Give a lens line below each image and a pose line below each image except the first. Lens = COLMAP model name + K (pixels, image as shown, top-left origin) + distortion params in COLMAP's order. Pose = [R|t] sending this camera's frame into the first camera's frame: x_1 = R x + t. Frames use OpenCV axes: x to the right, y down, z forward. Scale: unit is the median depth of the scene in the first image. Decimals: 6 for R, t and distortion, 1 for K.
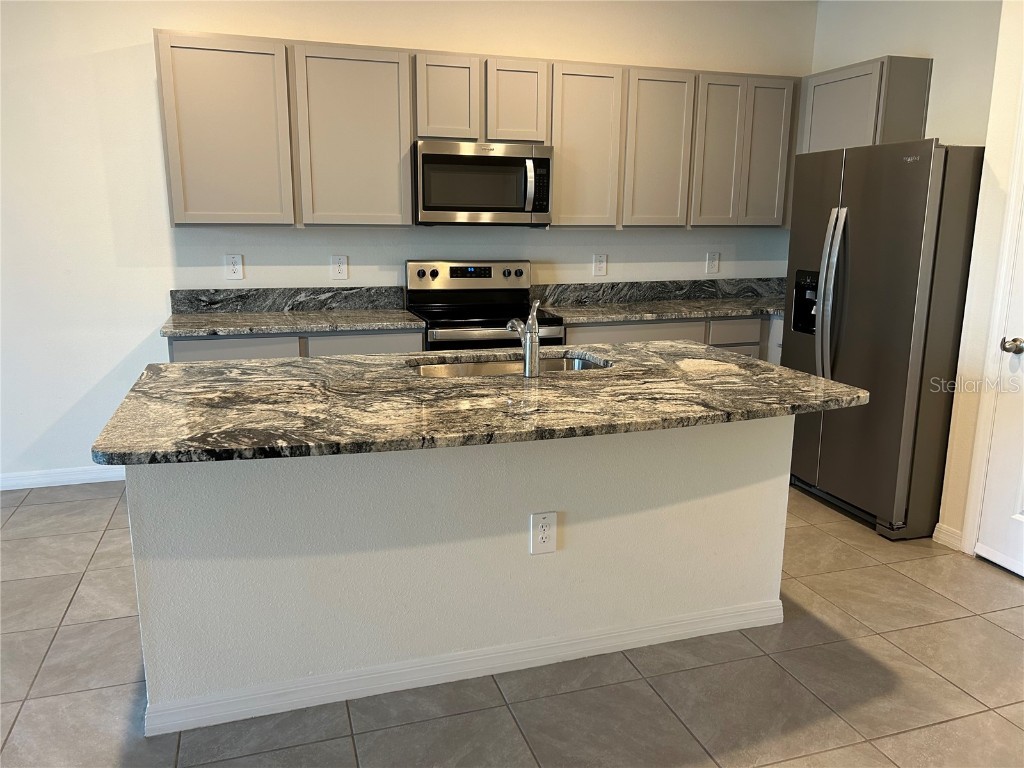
lens RADIAL K [[774.3, 0, 512.8], [0, 774.3, 385.5], [0, 0, 1]] dist [0.059042, -0.034516]
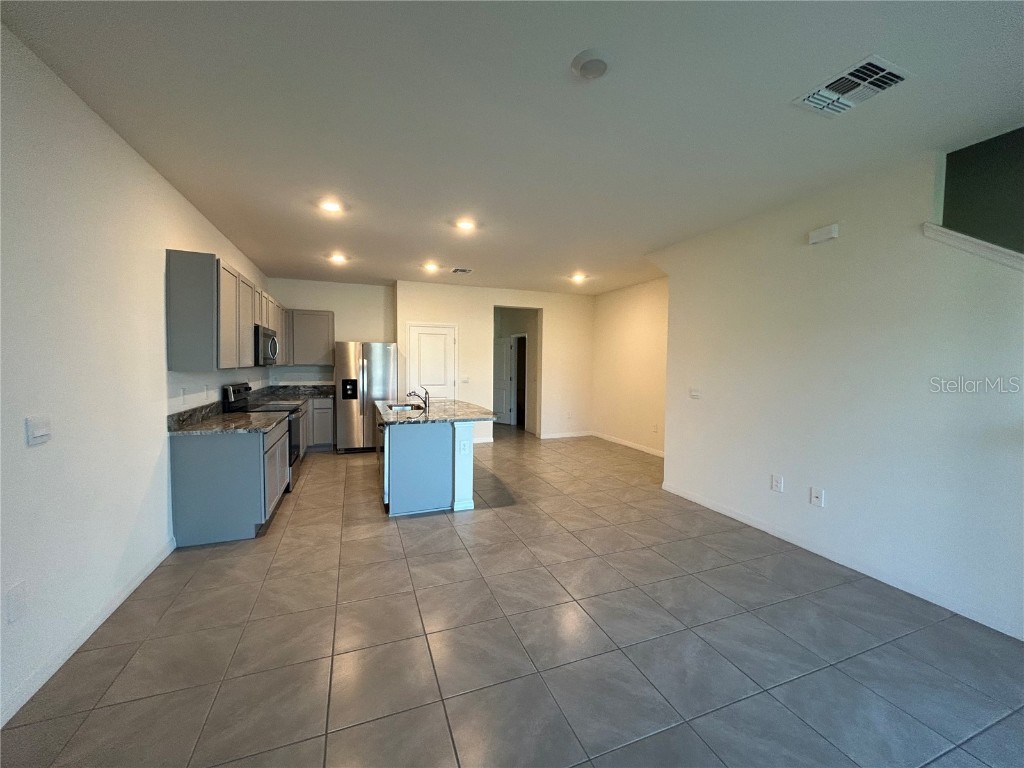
lens RADIAL K [[410.1, 0, 513.3], [0, 410.1, 381.3], [0, 0, 1]] dist [0.003743, 0.000629]
pose [[-0.053025, -0.048858, 0.997397, -1.173101], [0.197486, 0.978563, 0.058435, -0.100097], [-0.978871, 0.200070, -0.042239, 0.400226]]
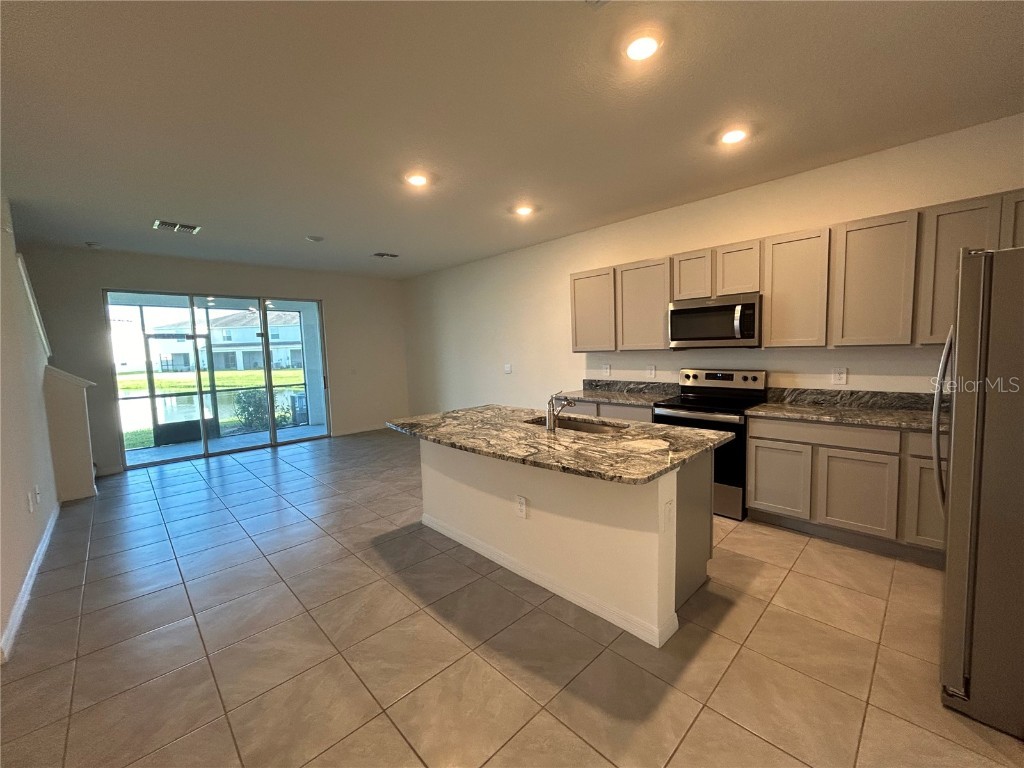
lens RADIAL K [[410.1, 0, 513.3], [0, 410.1, 382.5], [0, 0, 1]] dist [0.003743, 0.000629]
pose [[0.437412, 0.053730, -0.897655, 0.545985], [-0.155492, 0.987697, -0.016649, -0.058380], [0.885716, 0.146861, 0.440385, 0.272757]]
